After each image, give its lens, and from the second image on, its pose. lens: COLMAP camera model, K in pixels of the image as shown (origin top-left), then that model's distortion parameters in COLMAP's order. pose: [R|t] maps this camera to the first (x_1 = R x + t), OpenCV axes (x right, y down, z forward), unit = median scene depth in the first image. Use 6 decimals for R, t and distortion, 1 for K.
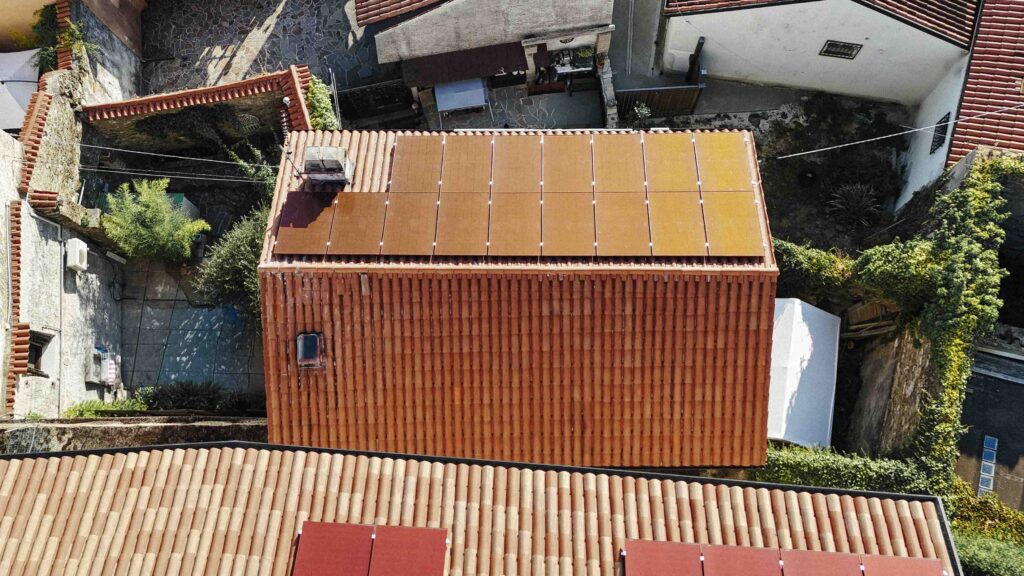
lens RADIAL K [[838.6, 0, 473.8], [0, 838.6, 292.7], [0, 0, 1]] dist [0.025525, -0.001219]
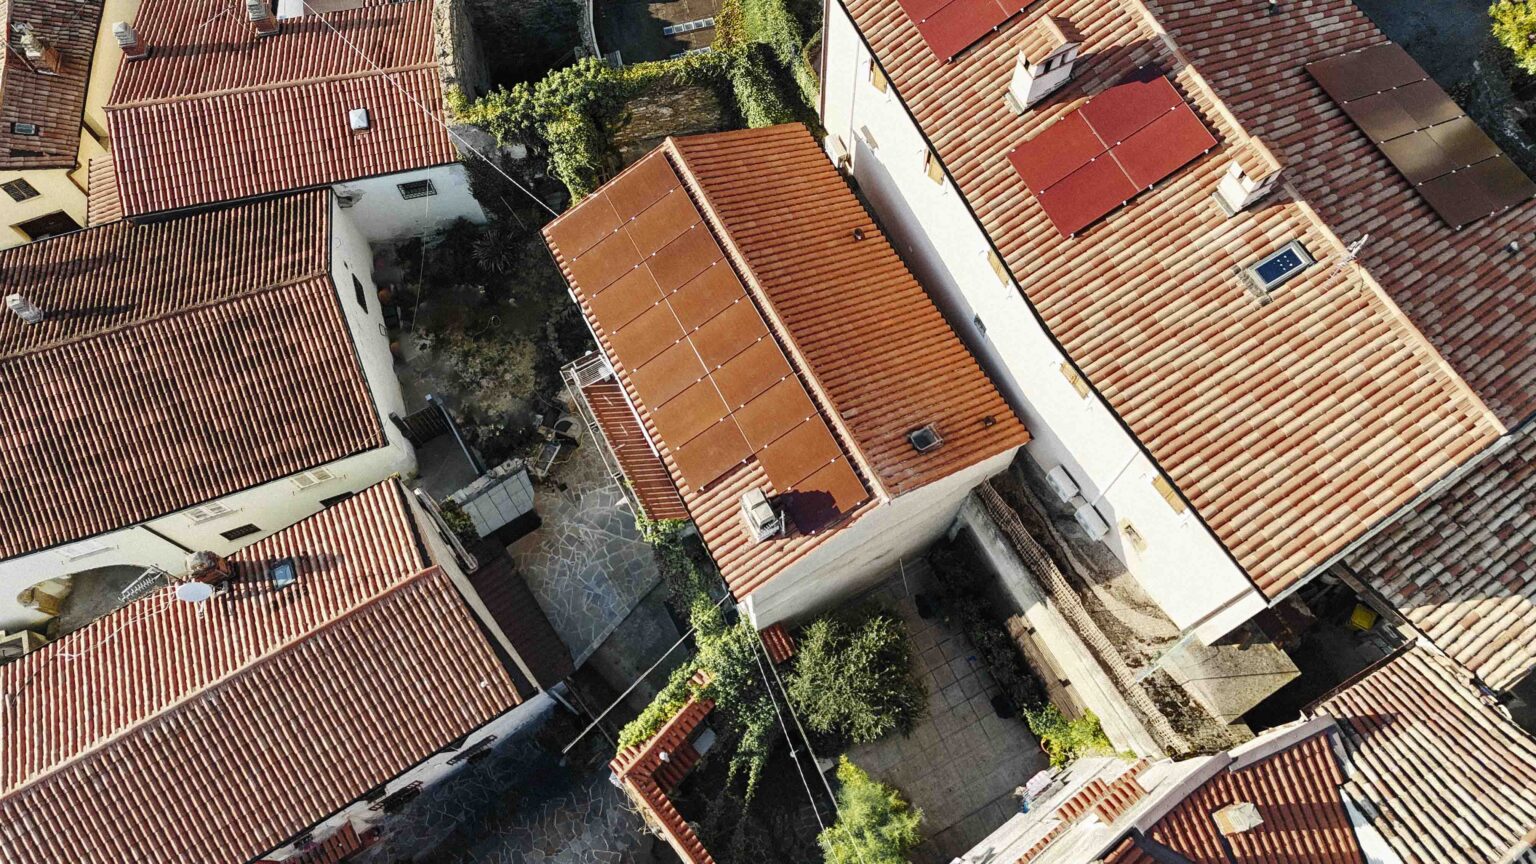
lens RADIAL K [[1127.8, 0, 768.0], [0, 1127.8, 432.0], [0, 0, 1]] dist [0.035688, 0.000520]
pose [[-0.493945, -0.776353, 0.391528, -0.600708], [0.851547, -0.340914, 0.398303, -0.618034], [-0.175746, 0.530144, 0.829494, -0.141200]]
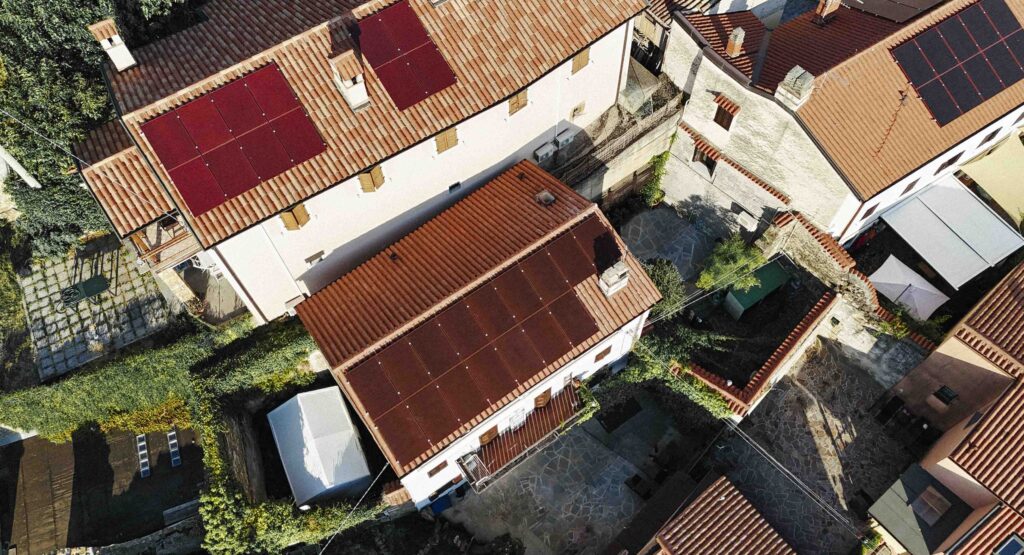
lens RADIAL K [[765.5, 0, 514.4], [0, 765.5, 251.2], [0, 0, 1]] dist [0.038628, -0.003287]
pose [[-0.795792, 0.563347, -0.222161, 0.249941], [-0.560619, -0.546647, 0.621999, -0.872116], [0.228958, 0.619529, 0.750841, -0.126076]]
